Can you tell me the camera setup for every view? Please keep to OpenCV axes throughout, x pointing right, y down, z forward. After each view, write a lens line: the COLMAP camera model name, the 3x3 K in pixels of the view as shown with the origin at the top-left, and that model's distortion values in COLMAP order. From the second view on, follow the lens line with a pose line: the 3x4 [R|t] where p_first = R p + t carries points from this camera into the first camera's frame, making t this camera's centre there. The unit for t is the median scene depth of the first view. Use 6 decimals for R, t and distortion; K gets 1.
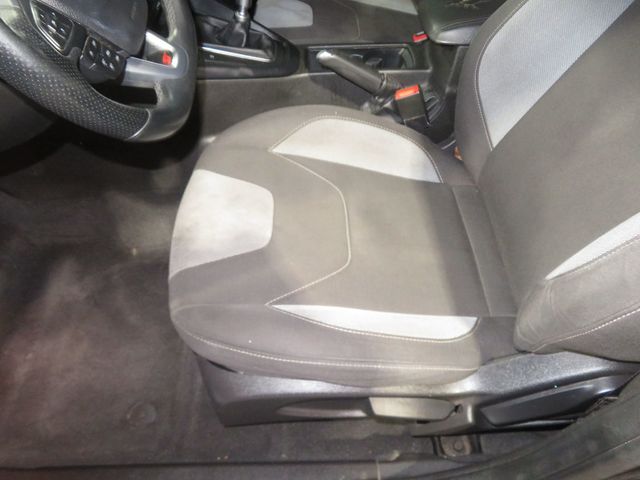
lens RADIAL K [[462.8, 0, 320.6], [0, 462.8, 237.5], [0, 0, 1]] dist [0.001039, 0.004287]
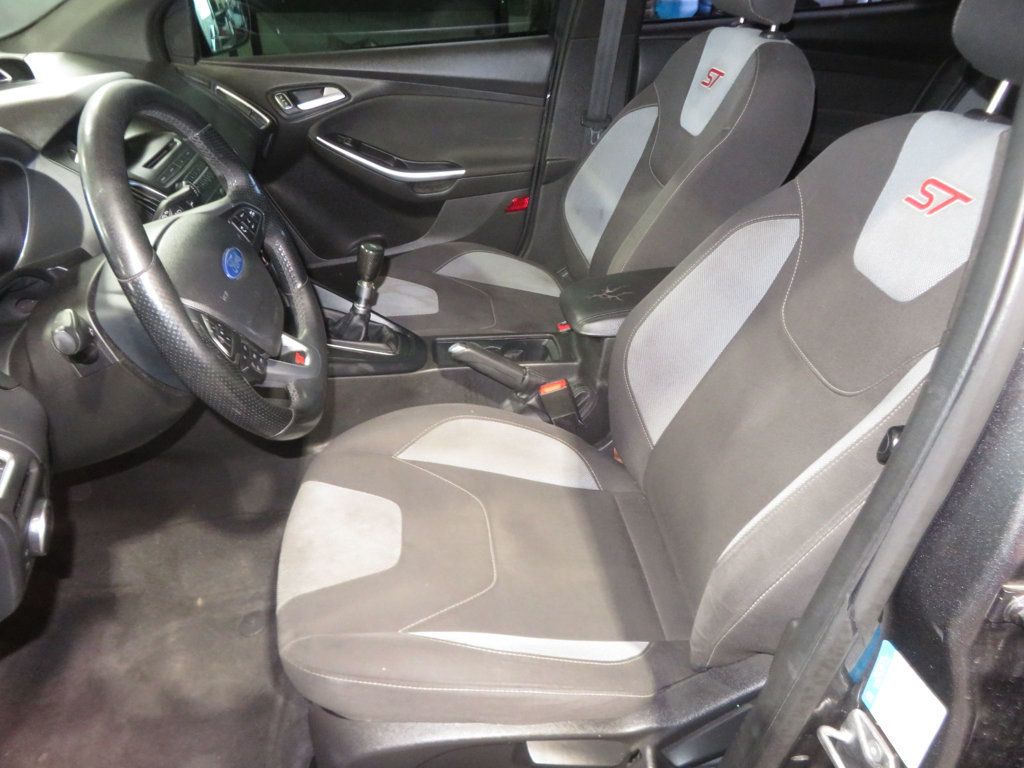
lens RADIAL K [[740.5, 0, 512.9], [0, 740.5, 380.0], [0, 0, 1]] dist [0.001039, 0.004287]
pose [[0.994699, -0.017069, 0.101403, -0.029536], [0.047742, 0.950060, -0.308393, 0.100161], [-0.091075, 0.311599, 0.945839, -0.317054]]
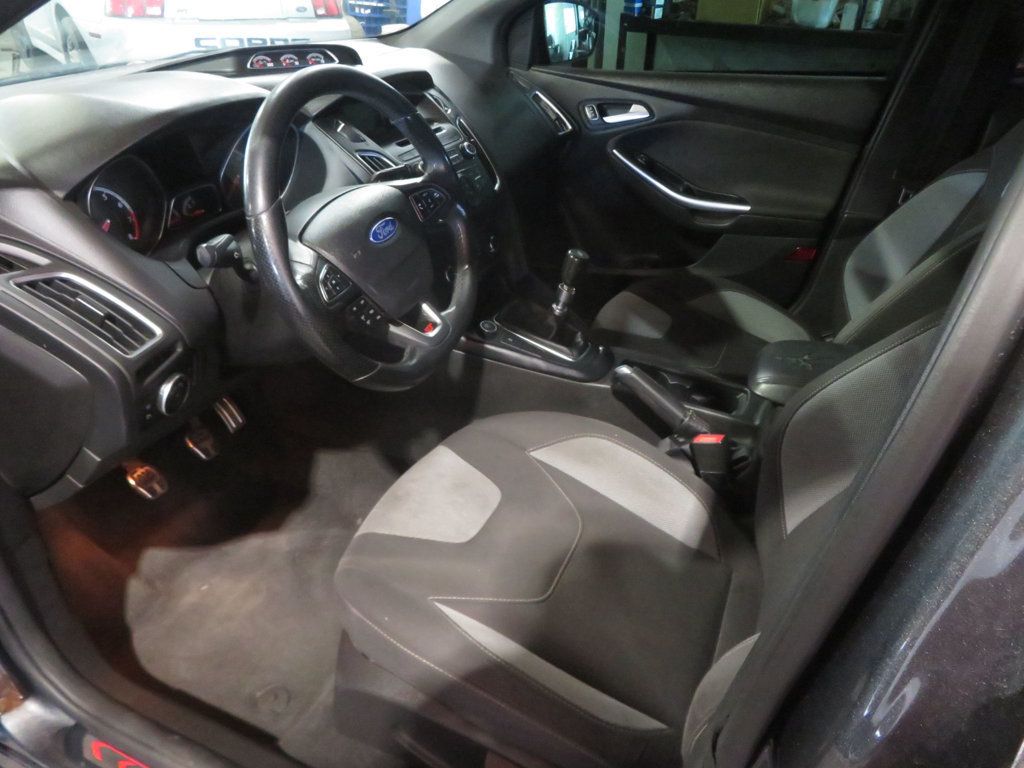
lens RADIAL K [[740.5, 0, 512.9], [0, 740.5, 380.0], [0, 0, 1]] dist [0.001039, 0.004287]
pose [[0.898813, 0.272653, -0.343212, 0.297967], [-0.370183, 0.891466, -0.261253, 0.061981], [0.234731, 0.361869, 0.902193, -0.295141]]
